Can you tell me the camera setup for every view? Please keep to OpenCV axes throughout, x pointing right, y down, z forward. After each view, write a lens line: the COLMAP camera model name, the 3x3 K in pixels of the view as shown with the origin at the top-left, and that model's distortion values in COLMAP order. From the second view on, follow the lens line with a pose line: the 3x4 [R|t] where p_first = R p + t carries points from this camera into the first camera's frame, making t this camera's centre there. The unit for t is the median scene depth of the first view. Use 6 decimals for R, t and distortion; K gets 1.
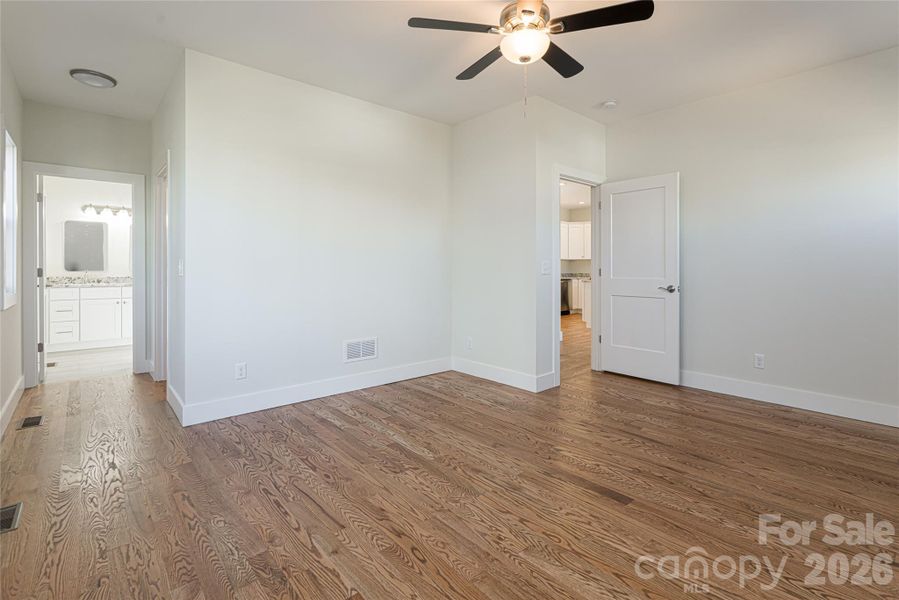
lens RADIAL K [[442.6, 0, 422.6], [0, 442.6, 274.9], [0, 0, 1]] dist [0.001491, 0.000031]
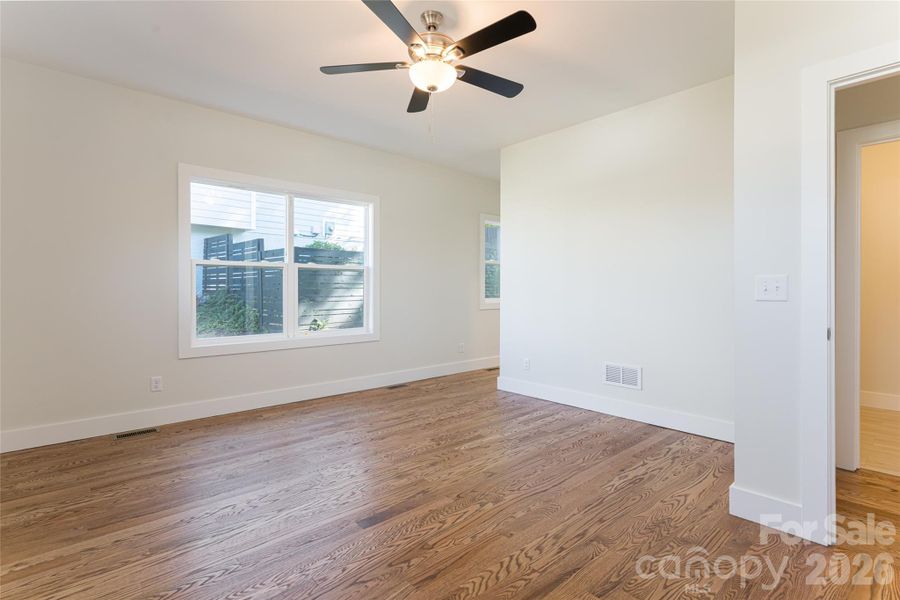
lens RADIAL K [[408.1, 0, 449.7], [0, 408.1, 293.1], [0, 0, 1]] dist [0.002423, 0.000216]
pose [[0.049168, 0.010535, -0.998735, 1.199361], [-0.016141, 0.999822, 0.009752, -0.015637], [0.998660, 0.015641, 0.049329, 0.994326]]
